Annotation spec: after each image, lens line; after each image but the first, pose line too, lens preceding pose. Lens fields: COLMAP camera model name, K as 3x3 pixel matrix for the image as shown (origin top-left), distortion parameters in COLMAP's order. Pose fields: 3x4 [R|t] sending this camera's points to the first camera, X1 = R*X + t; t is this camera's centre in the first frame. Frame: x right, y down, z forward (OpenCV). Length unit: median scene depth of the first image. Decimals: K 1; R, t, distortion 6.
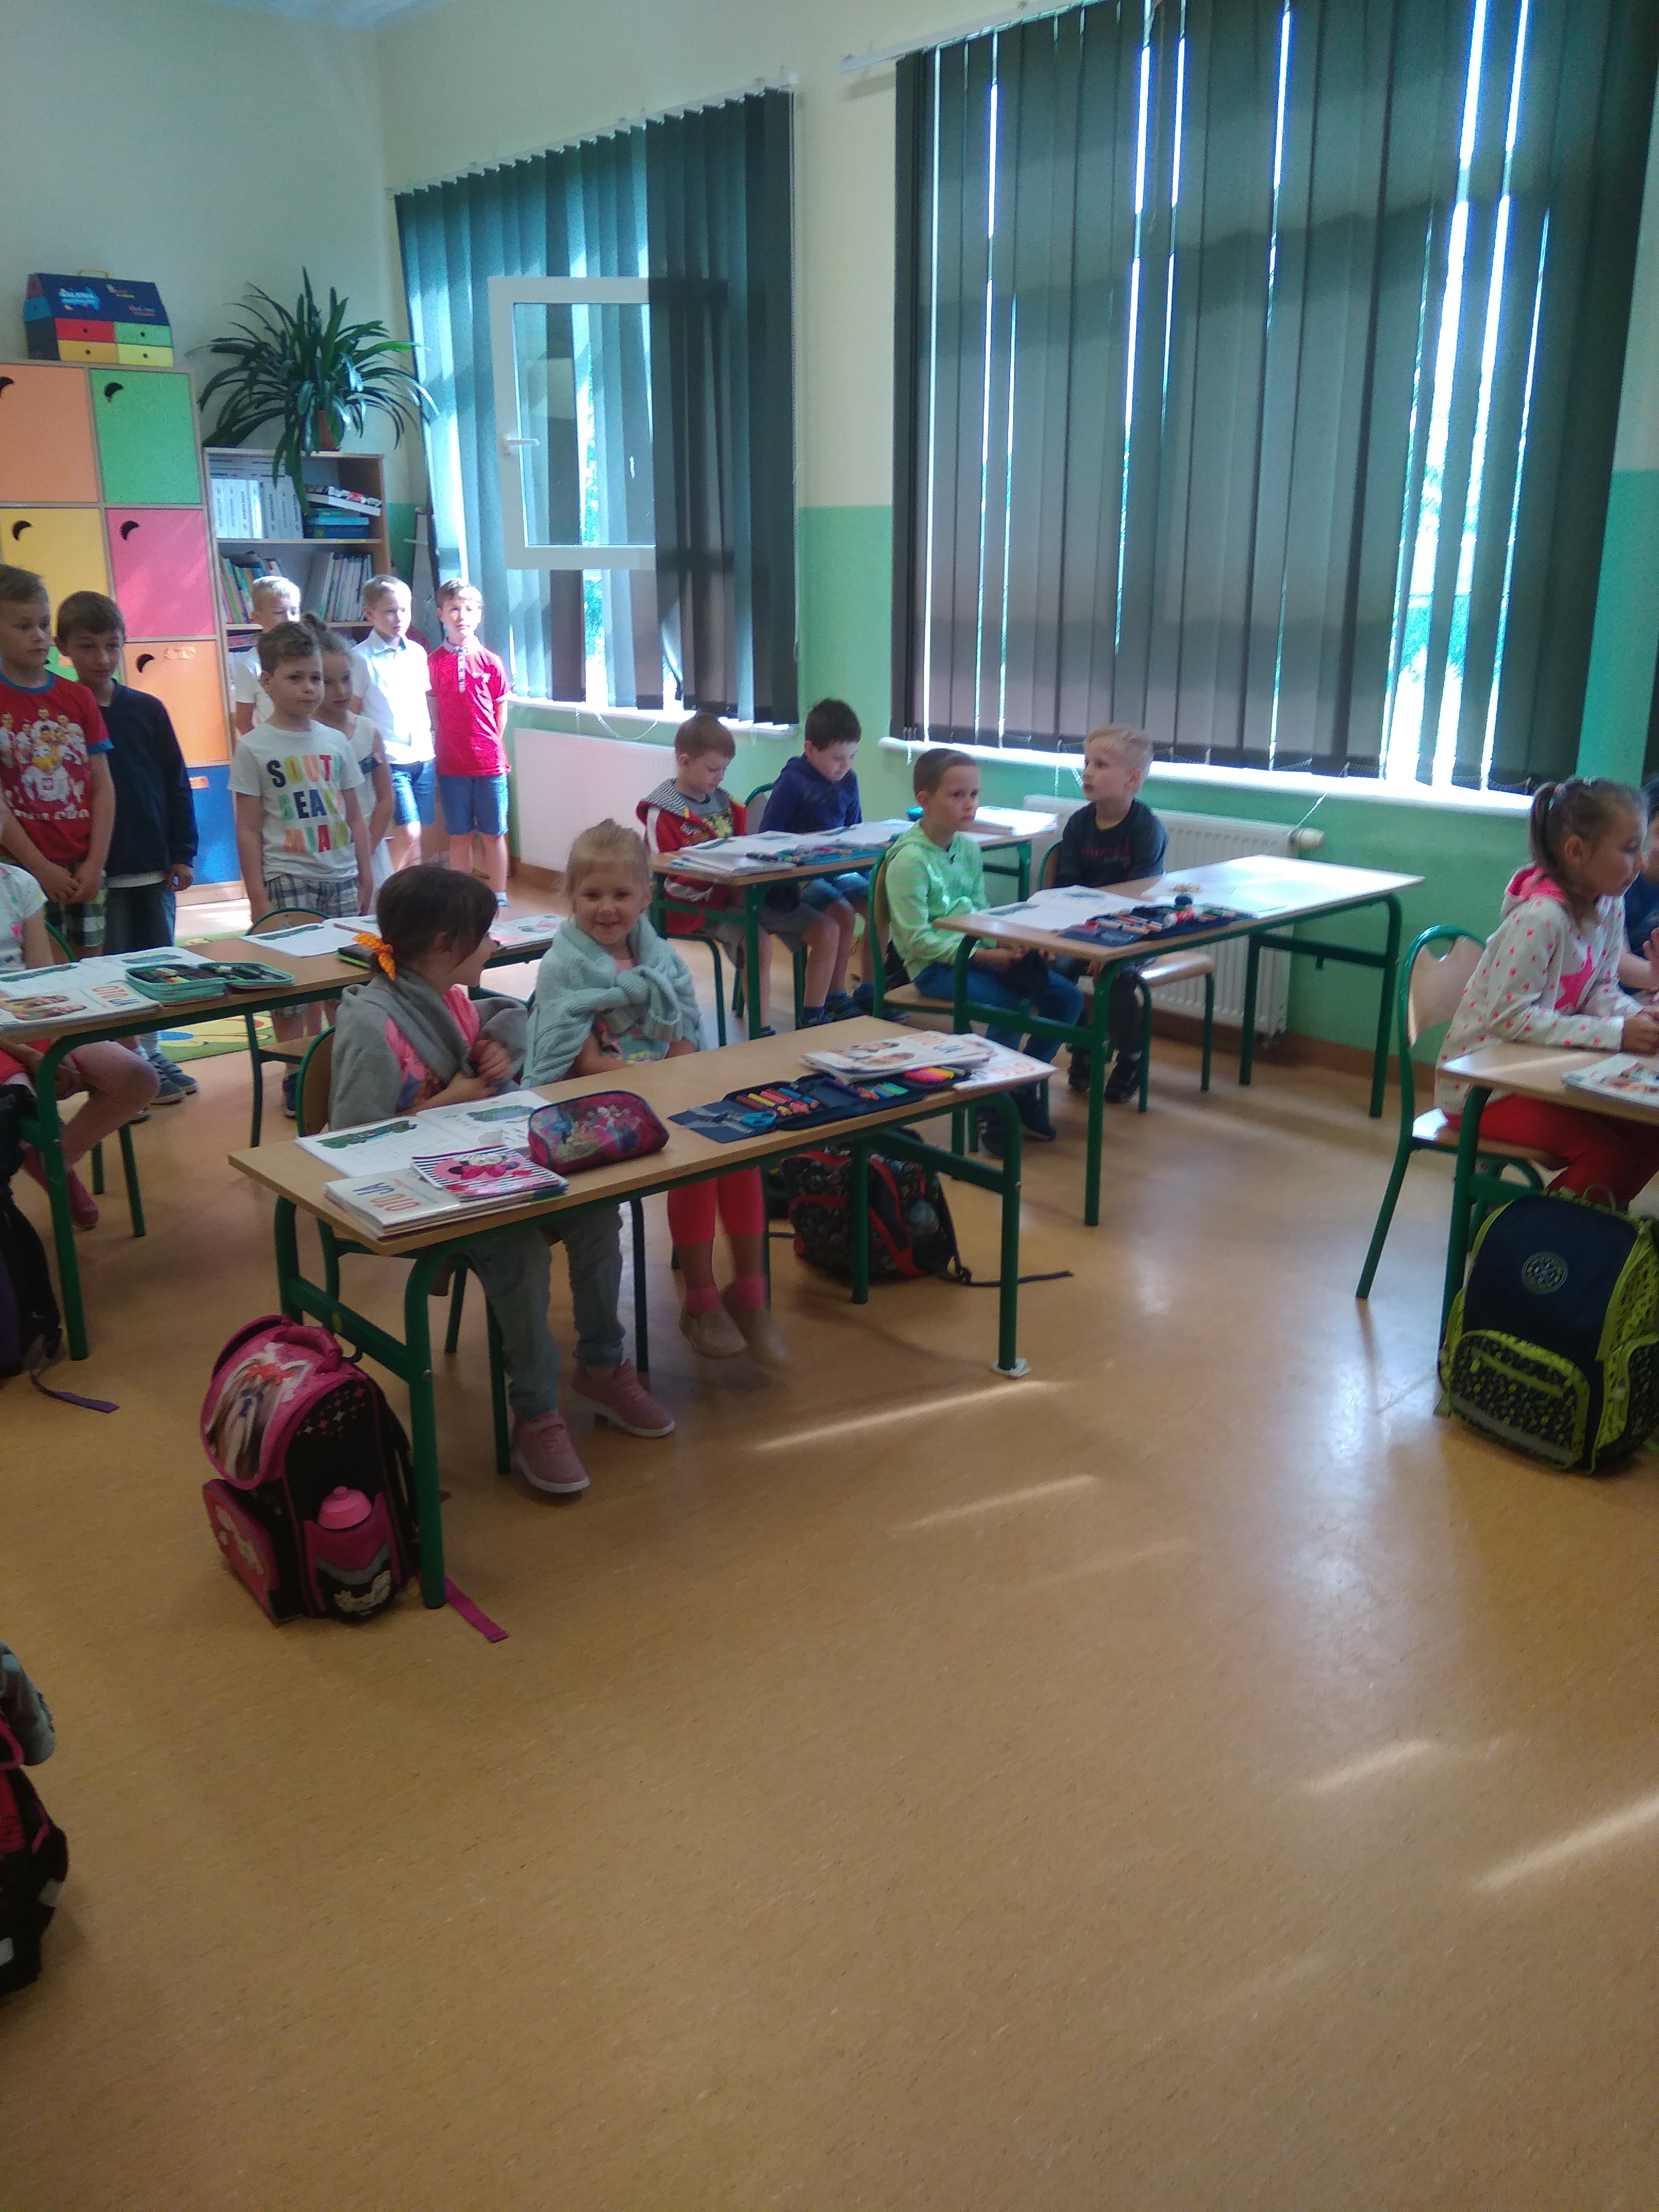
lens RADIAL K [[1790.1, 0, 824.1], [0, 1790.1, 1097.1], [0, 0, 1]] dist [0.081841, -0.140003]
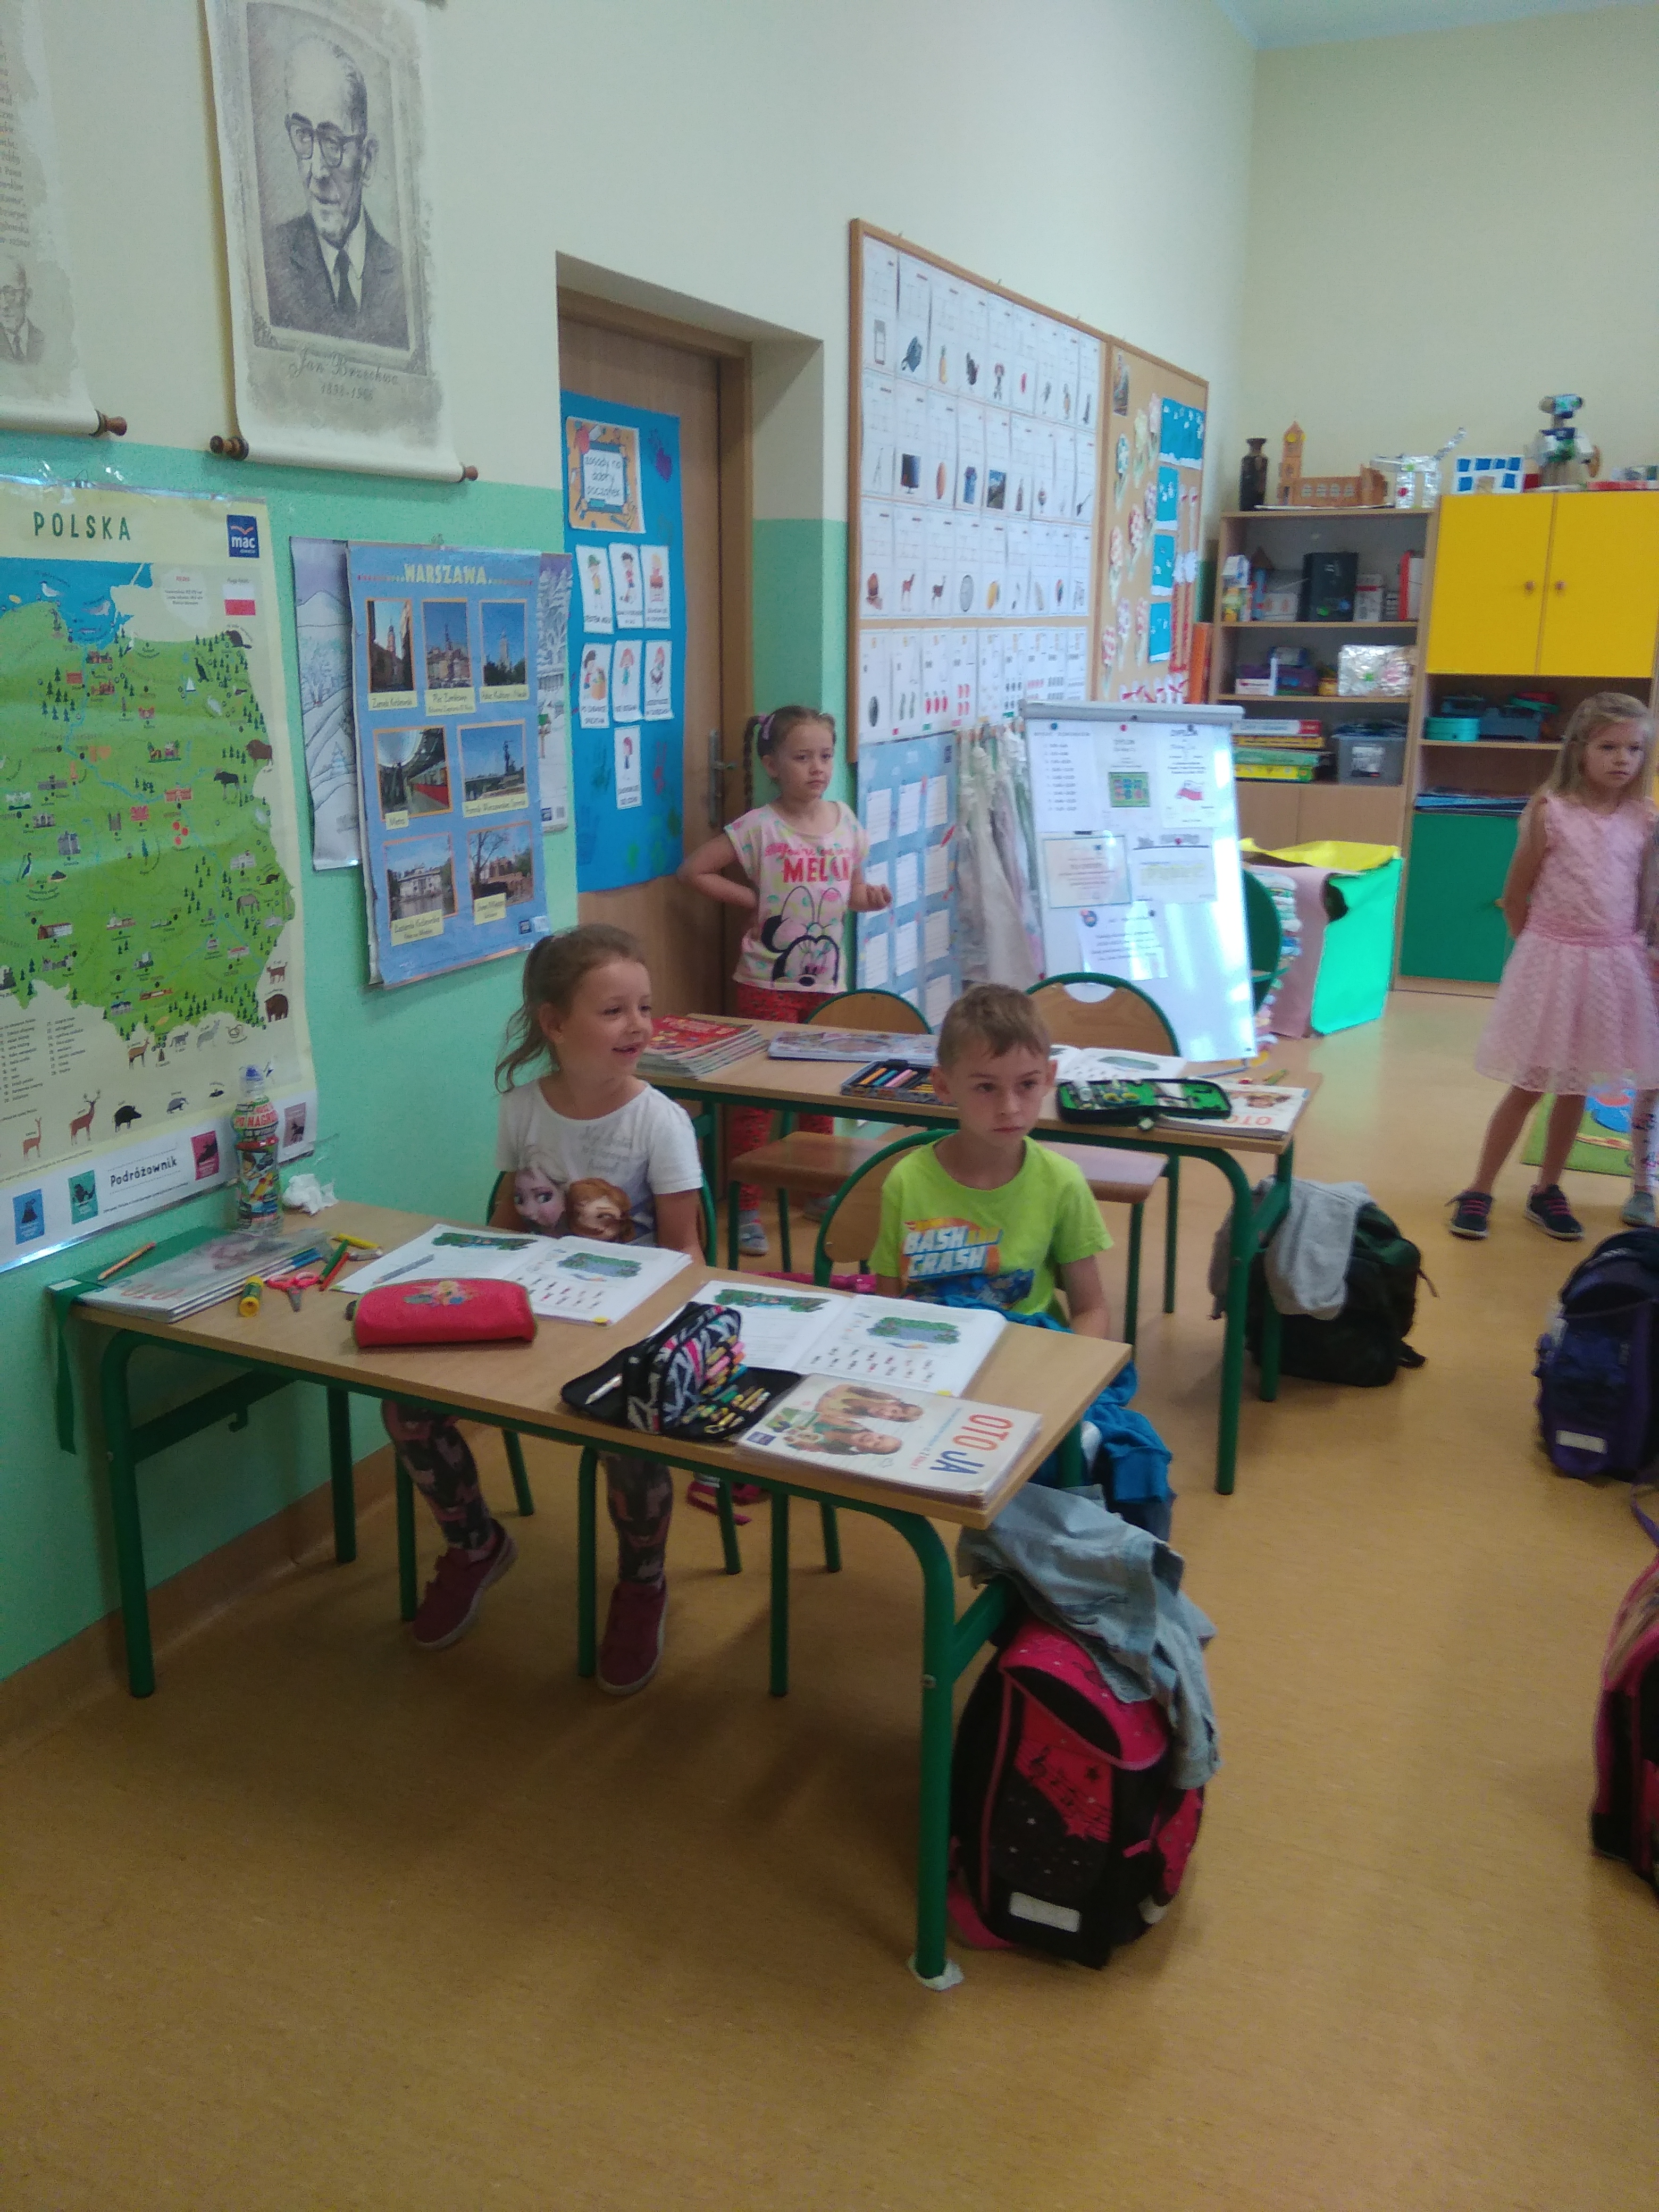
lens RADIAL K [[1768.7, 0, 772.4], [0, 1768.7, 1096.3], [0, 0, 1]] dist [0.107298, -0.206802]
pose [[0.394020, 0.245077, -0.885825, 0.136805], [-0.273467, 0.951404, 0.141581, -0.041693], [0.877476, 0.186458, 0.441893, 0.136972]]
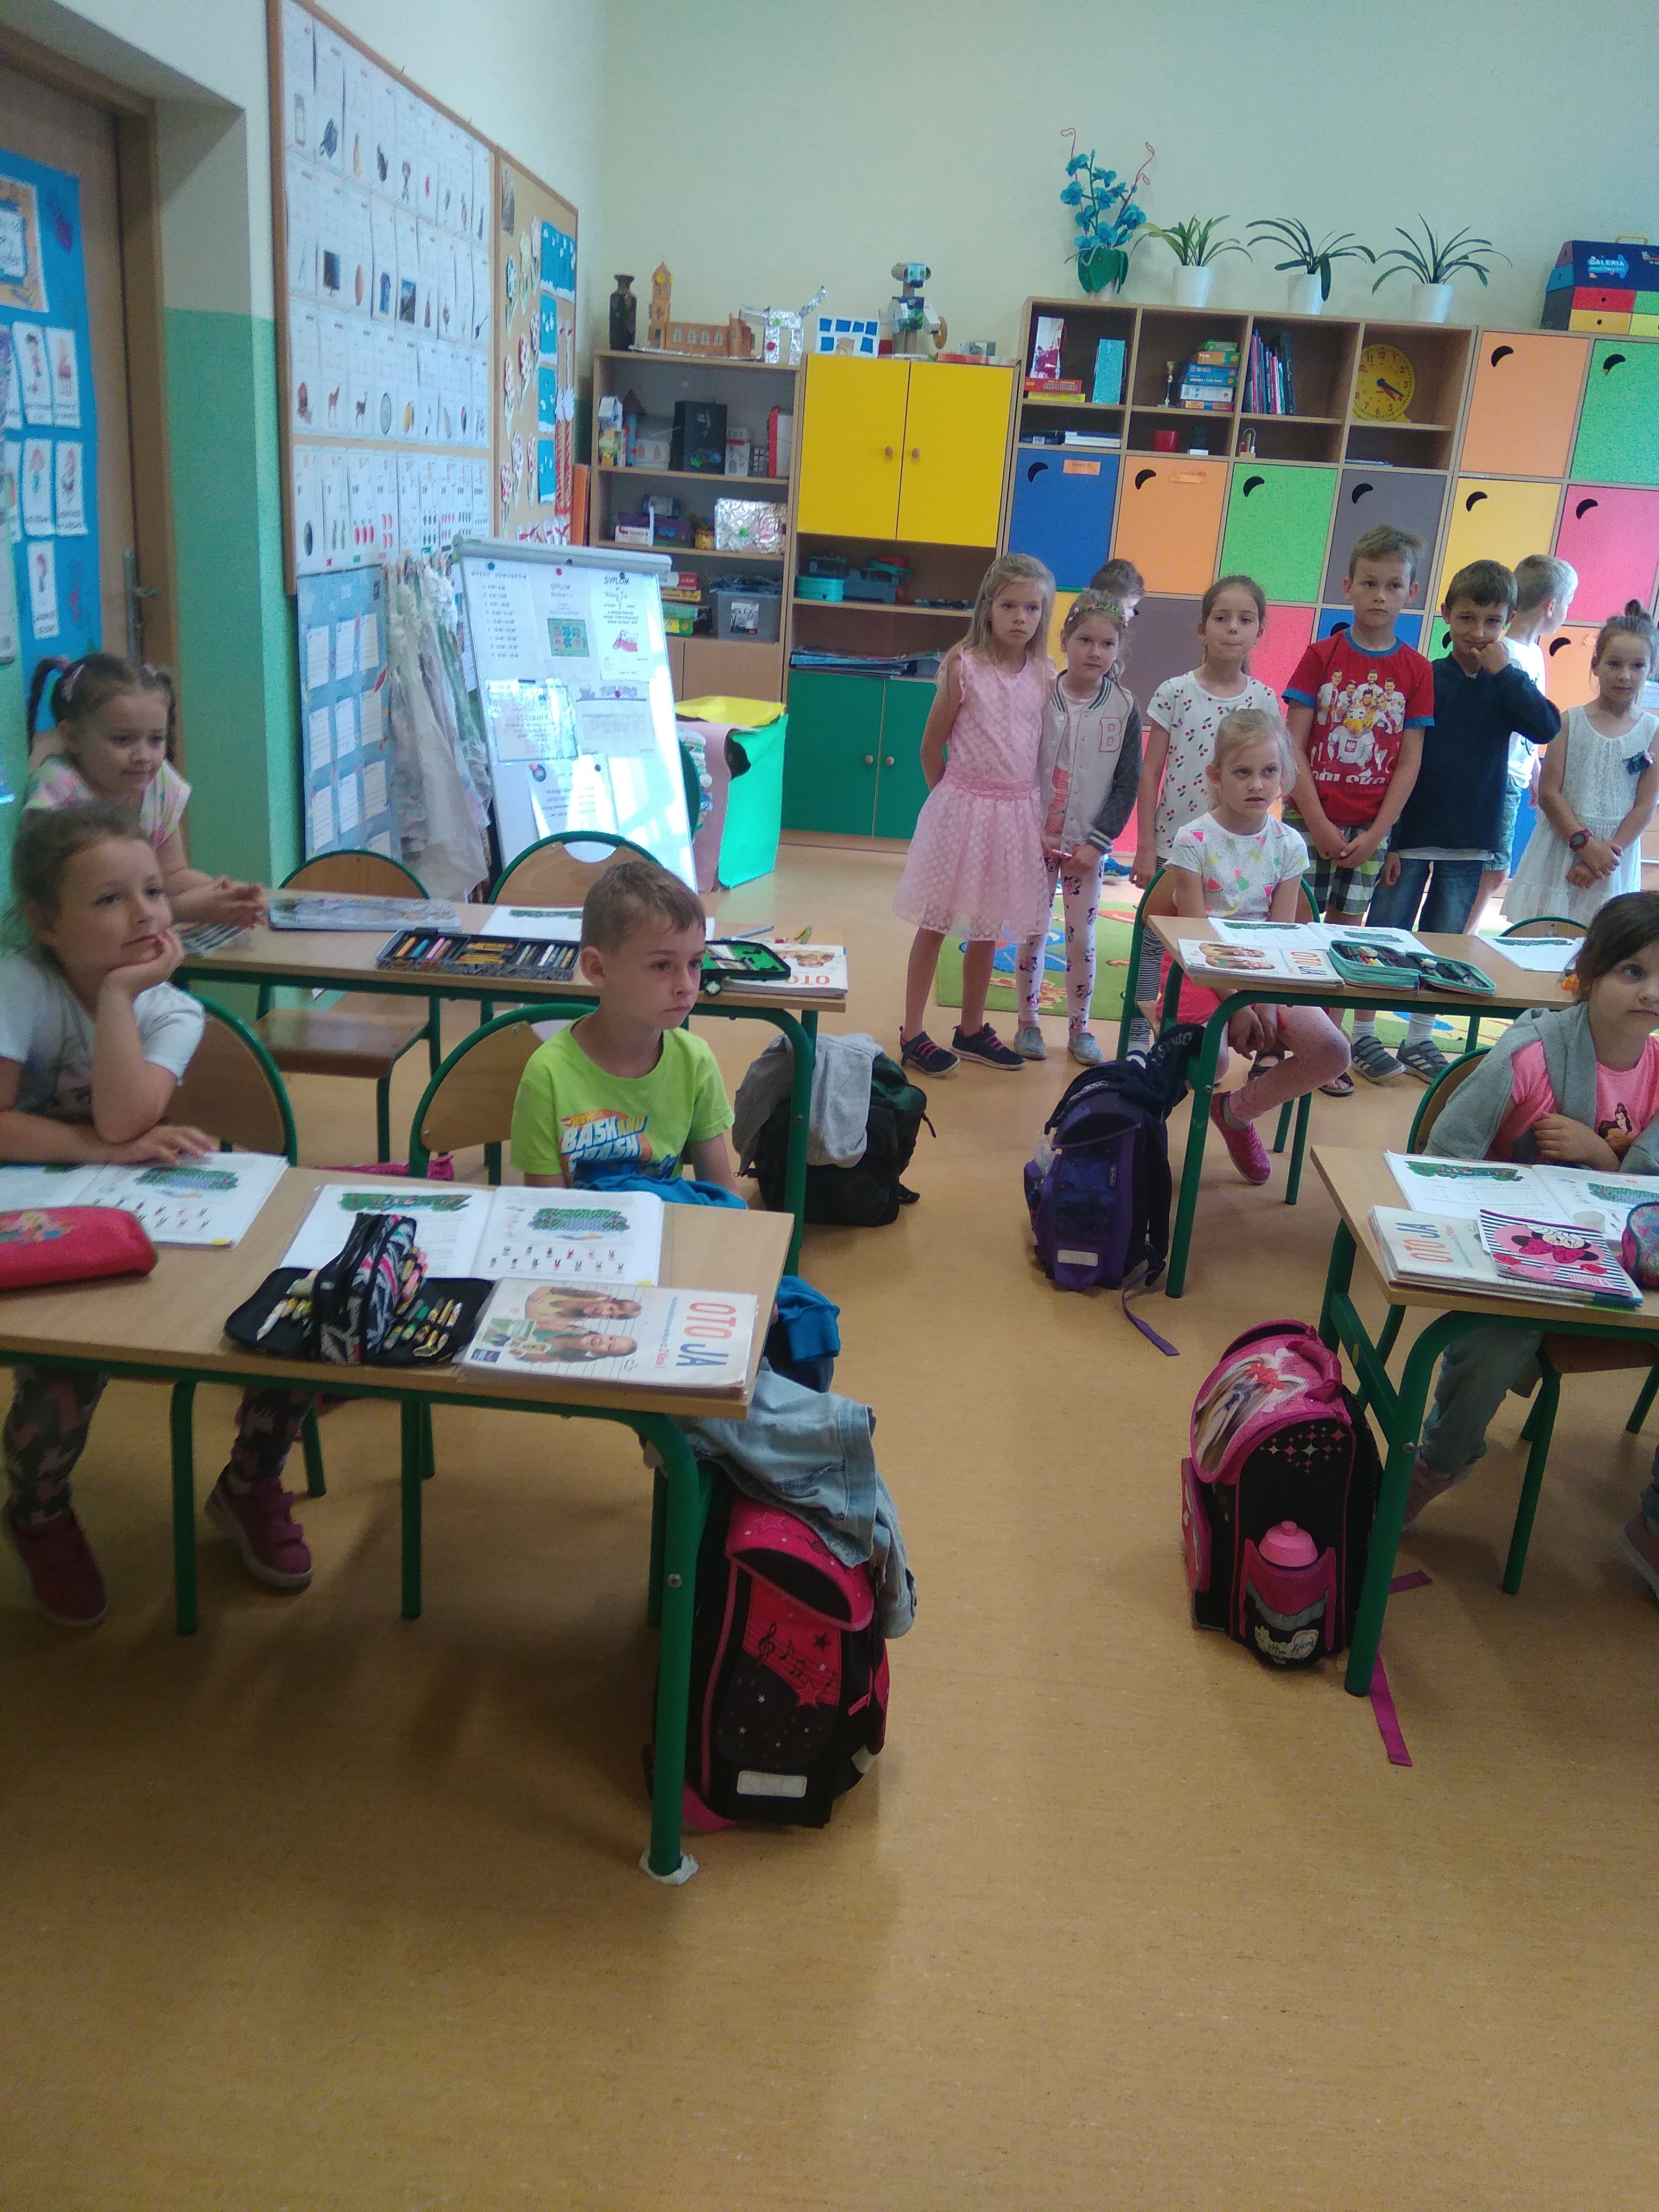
lens RADIAL K [[1790.1, 0, 824.1], [0, 1790.1, 1097.1], [0, 0, 1]] dist [0.081841, -0.140003]
pose [[0.709894, 0.278988, -0.646697, 0.062848], [-0.274612, 0.955171, 0.110618, -0.018215], [0.648567, 0.099063, 0.754684, 0.077507]]
